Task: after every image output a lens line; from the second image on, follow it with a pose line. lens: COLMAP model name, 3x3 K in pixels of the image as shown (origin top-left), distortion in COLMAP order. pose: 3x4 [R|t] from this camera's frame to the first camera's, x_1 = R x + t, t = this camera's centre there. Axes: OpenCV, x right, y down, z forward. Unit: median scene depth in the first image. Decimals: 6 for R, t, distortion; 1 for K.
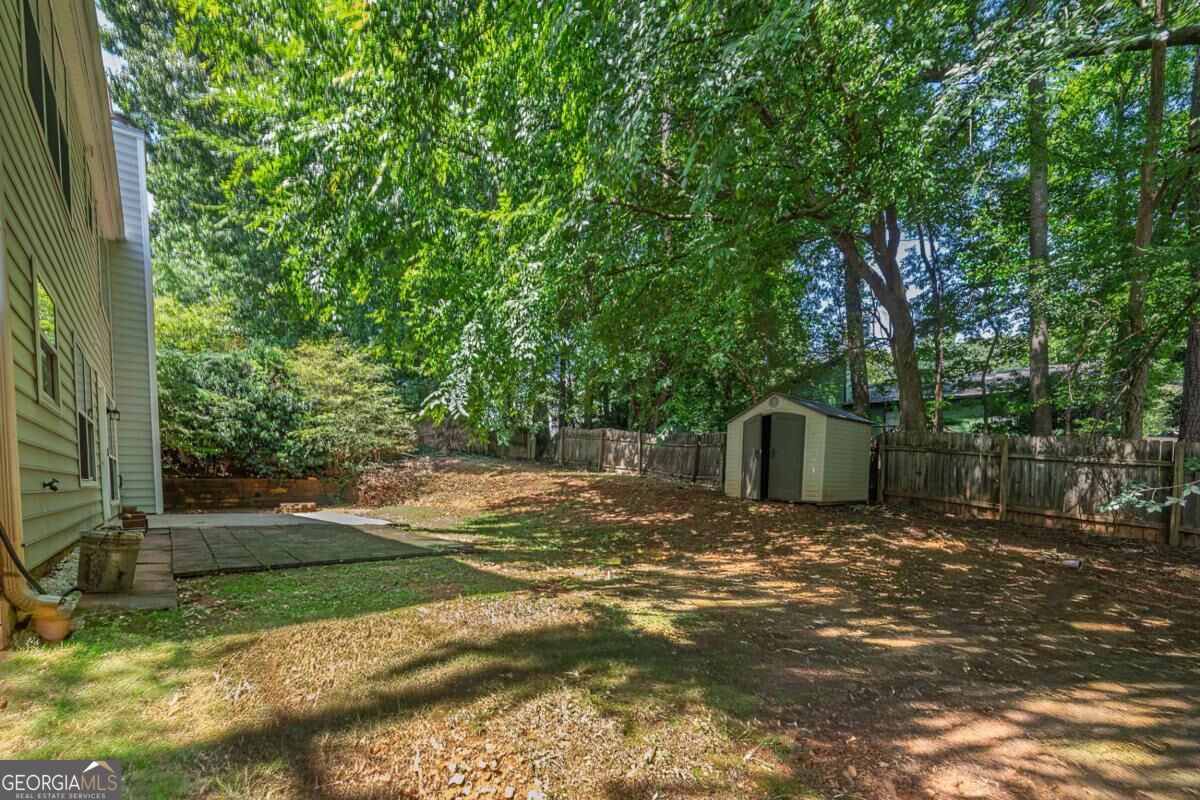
lens RADIAL K [[475.7, 0, 594.2], [0, 475.7, 509.7], [0, 0, 1]] dist [0.000833, 0.000091]
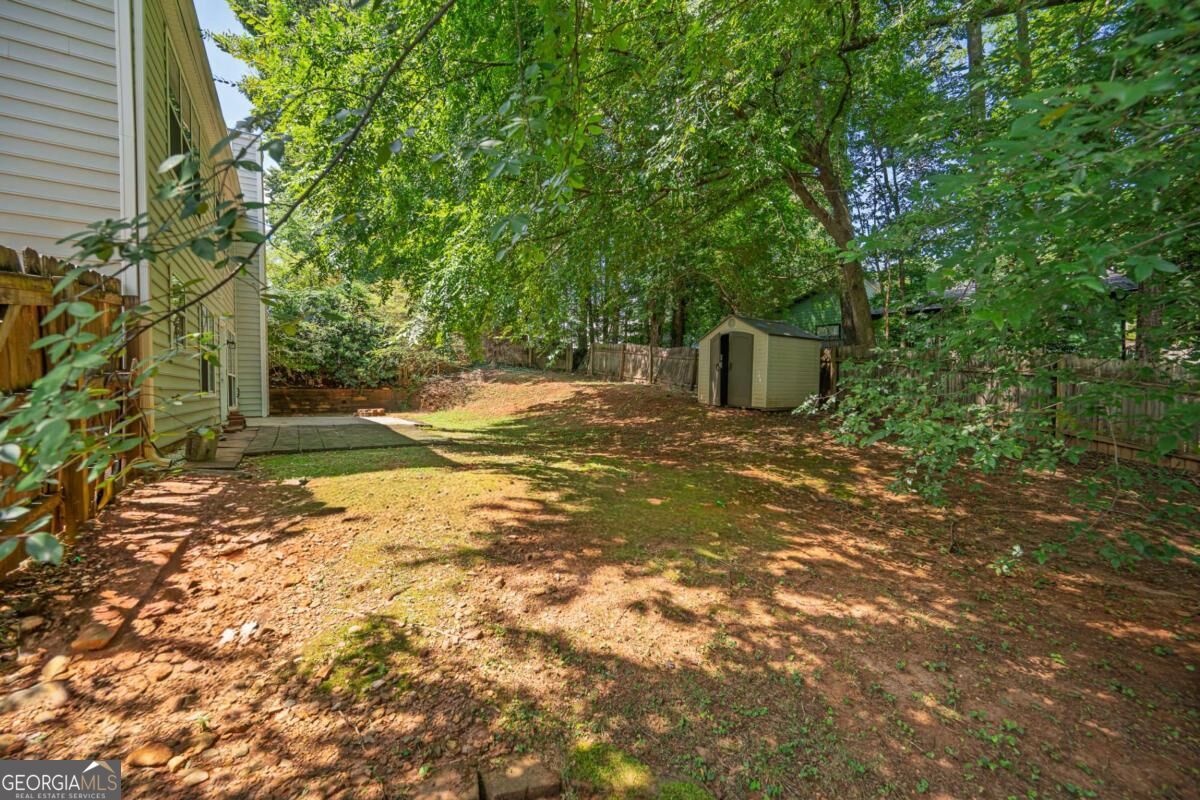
lens RADIAL K [[451.6, 0, 600.0], [0, 451.6, 400.0], [0, 0, 1]] dist [0.001012, 0.000064]
pose [[0.991035, -0.002151, -0.133582, 0.127131], [-0.002308, 0.999446, -0.033214, 0.001260], [0.133579, 0.033224, 0.990481, -0.086125]]
